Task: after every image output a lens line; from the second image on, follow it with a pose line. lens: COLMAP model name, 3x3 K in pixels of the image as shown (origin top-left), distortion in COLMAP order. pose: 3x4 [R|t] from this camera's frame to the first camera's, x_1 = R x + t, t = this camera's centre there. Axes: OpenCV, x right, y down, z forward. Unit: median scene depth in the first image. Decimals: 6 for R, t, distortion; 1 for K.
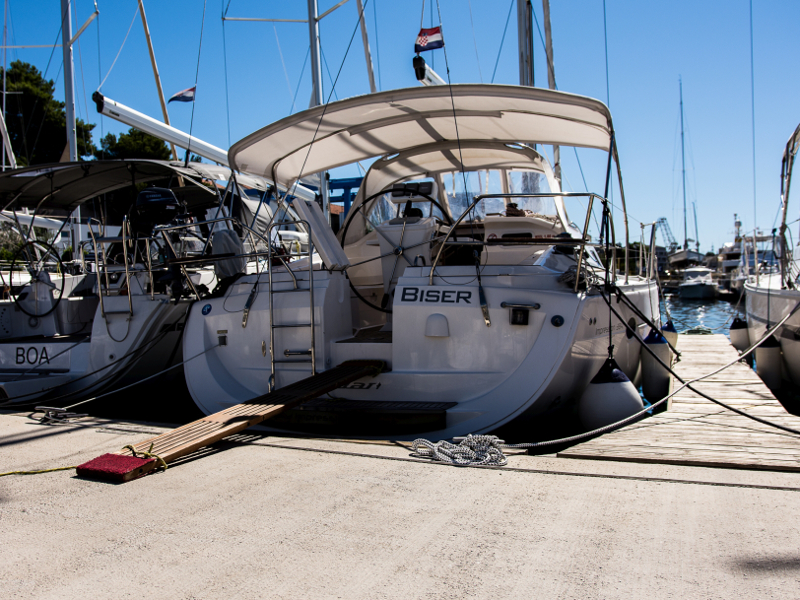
lens RADIAL K [[729.7, 0, 357.7], [0, 729.7, 308.6], [0, 0, 1]] dist [-0.071114, 0.038589]
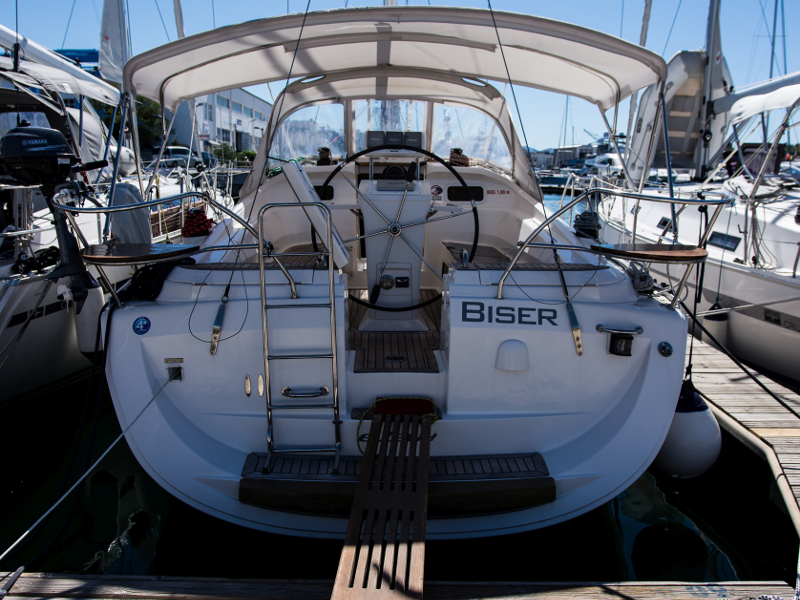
lens RADIAL K [[729.7, 0, 375.0], [0, 729.7, 303.1], [0, 0, 1]] dist [-0.071114, 0.038589]
pose [[0.917601, -0.042068, 0.395271, -0.278317], [-0.018711, 0.988711, 0.148665, -0.121860], [-0.397063, -0.143811, 0.906454, 0.337140]]
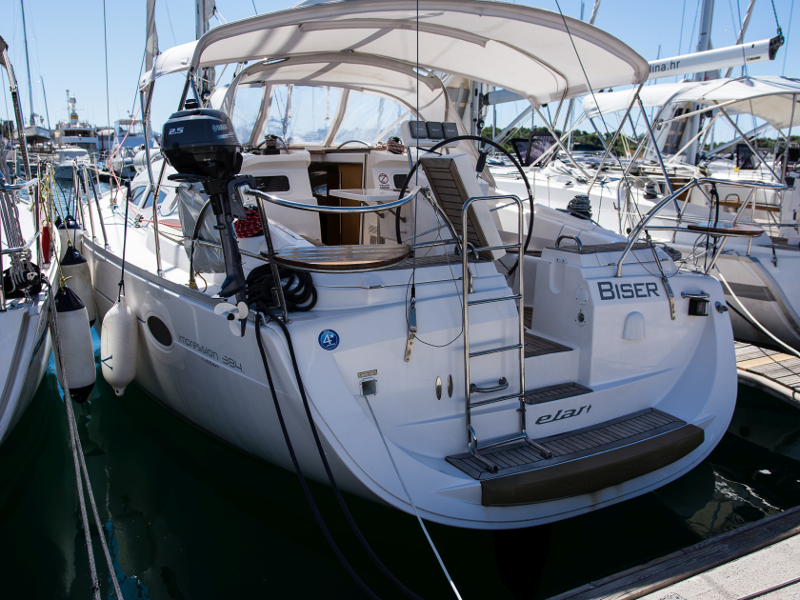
lens RADIAL K [[729.7, 0, 378.0], [0, 729.7, 304.1], [0, 0, 1]] dist [-0.071114, 0.038589]
pose [[0.616665, -0.130670, 0.776305, -0.642616], [-0.000966, 0.986002, 0.166734, -0.125108], [-0.787225, -0.103569, 0.607906, 0.636895]]
